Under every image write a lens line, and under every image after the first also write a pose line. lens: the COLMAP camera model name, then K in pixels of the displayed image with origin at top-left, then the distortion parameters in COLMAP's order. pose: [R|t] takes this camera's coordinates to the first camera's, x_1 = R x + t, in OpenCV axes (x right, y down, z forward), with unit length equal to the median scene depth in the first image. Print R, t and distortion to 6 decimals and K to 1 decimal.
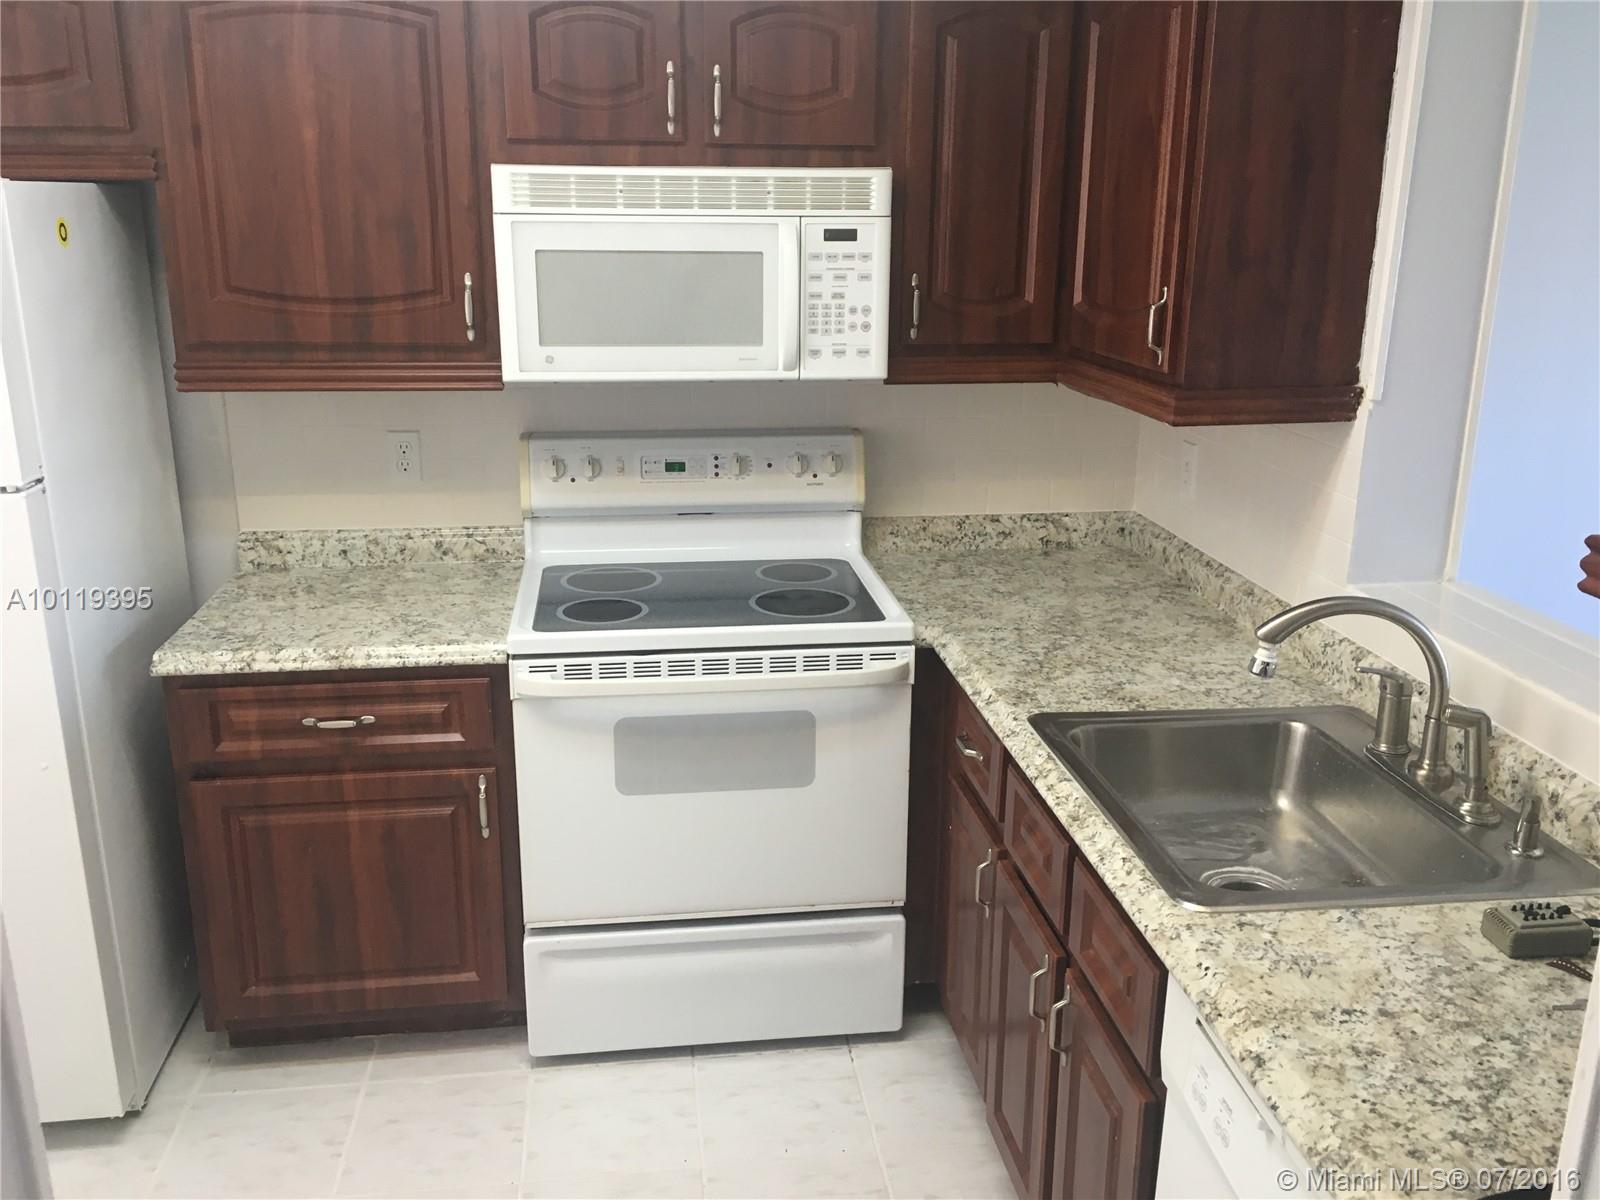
lens RADIAL K [[1364.2, 0, 794.1], [0, 1364.2, 595.6], [0, 0, 1]] dist [0.096168, -0.111576]
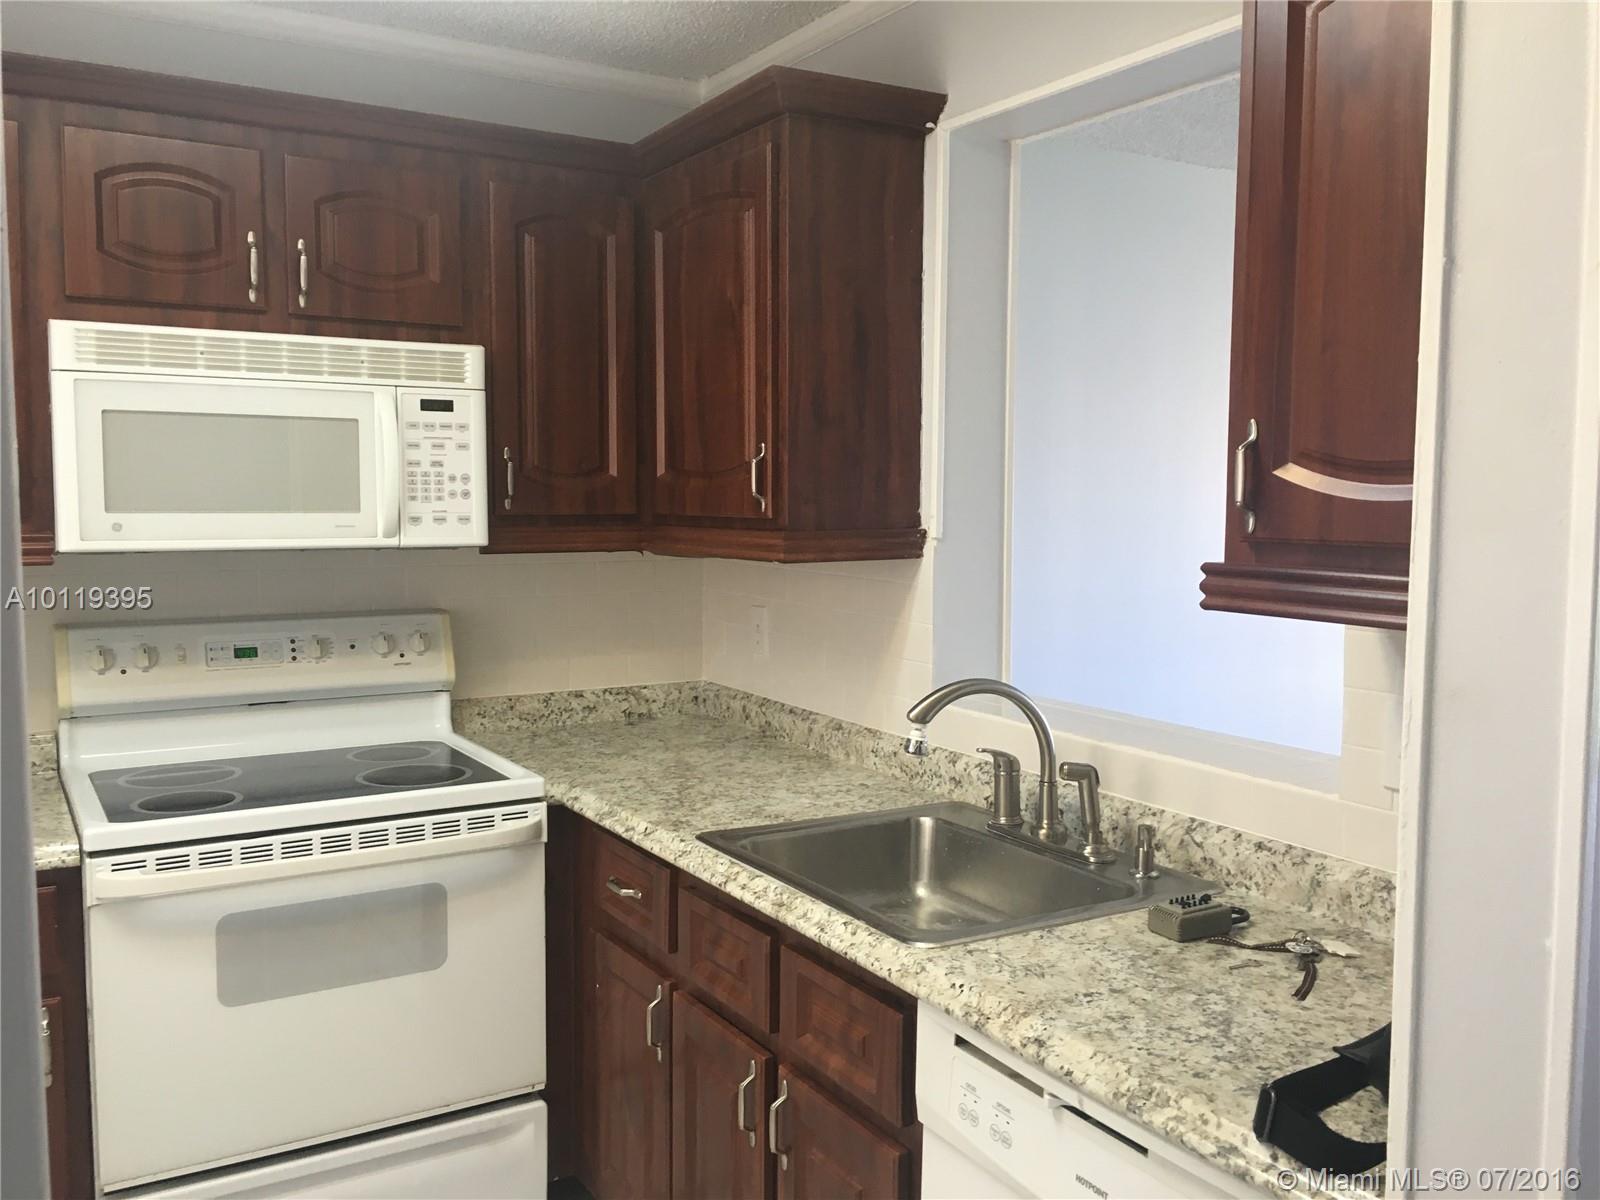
lens RADIAL K [[1364.2, 0, 784.4], [0, 1364.2, 596.8], [0, 0, 1]] dist [0.096168, -0.111576]
pose [[0.917906, -0.033351, 0.395394, -0.140539], [0.110712, 0.978415, -0.174490, 0.084144], [-0.381040, 0.203940, 0.901786, 0.013585]]
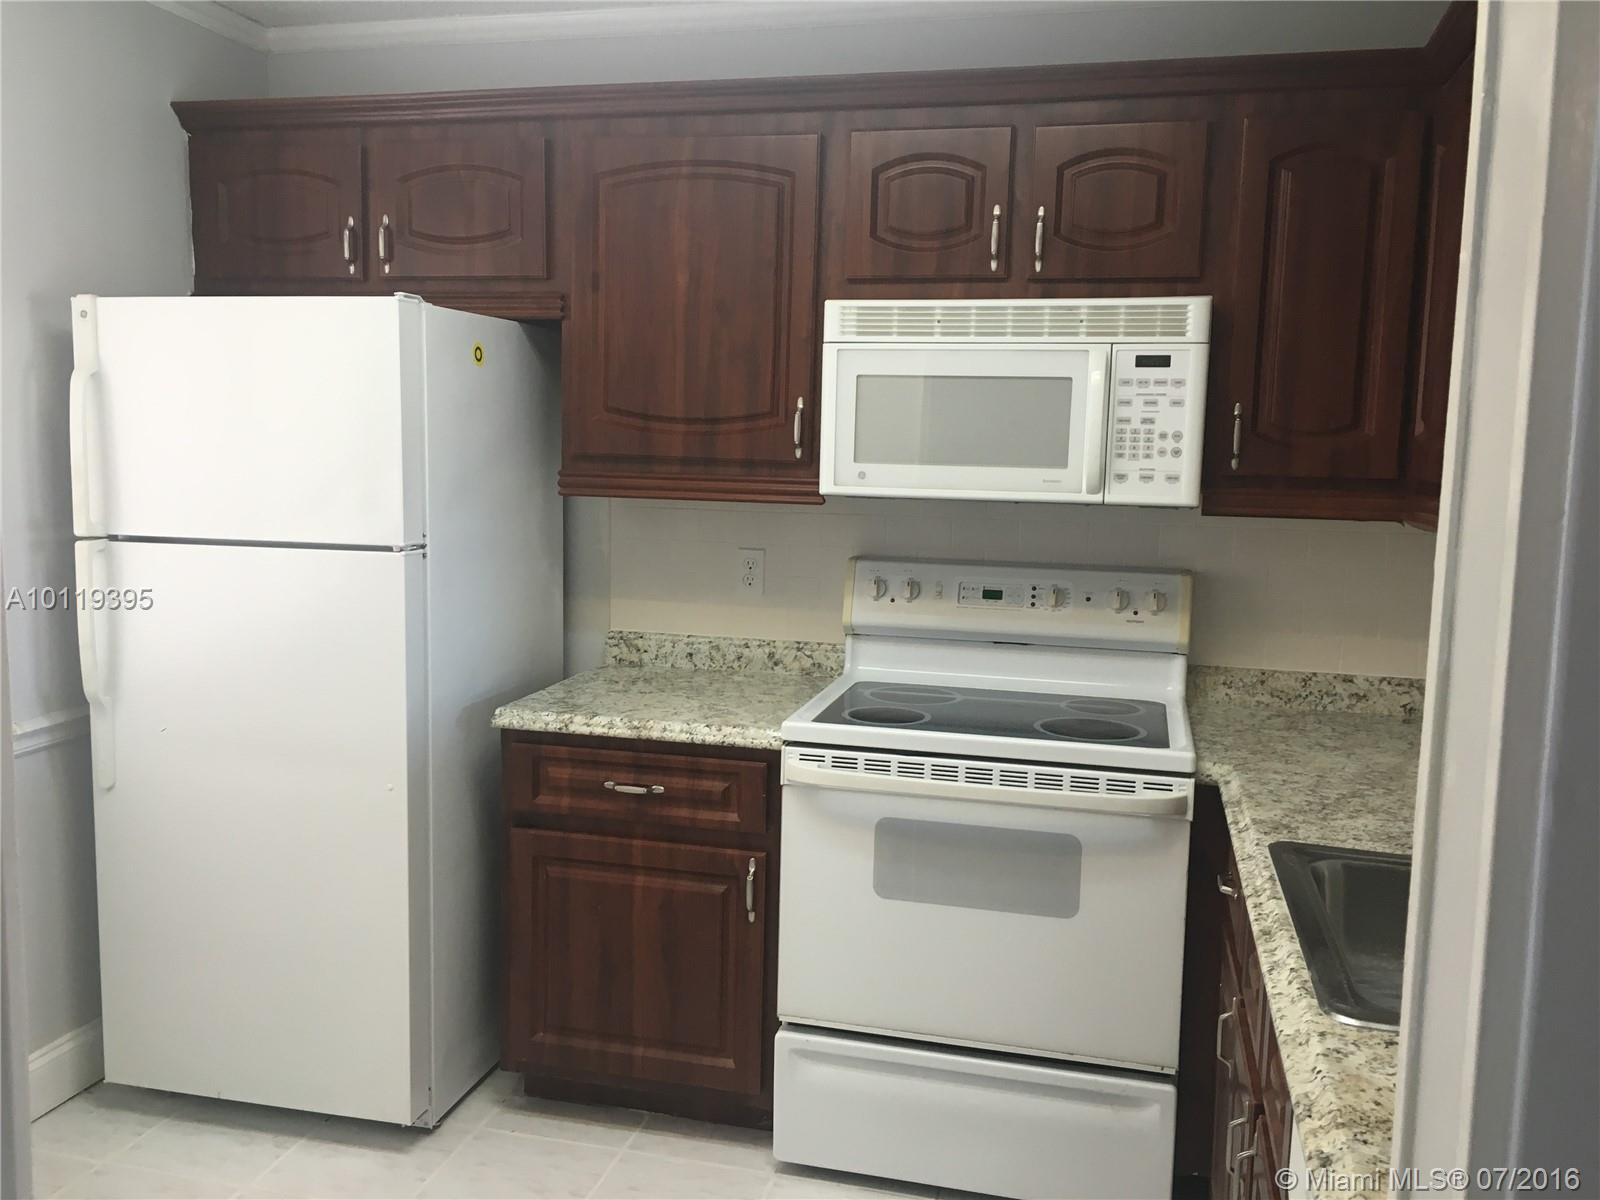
lens RADIAL K [[1364.2, 0, 803.1], [0, 1364.2, 599.6], [0, 0, 1]] dist [0.096168, -0.111576]
pose [[0.931674, 0.058676, -0.358525, 0.169801], [-0.116718, 0.982897, -0.142444, 0.081796], [0.344035, 0.174558, 0.922588, 0.021018]]
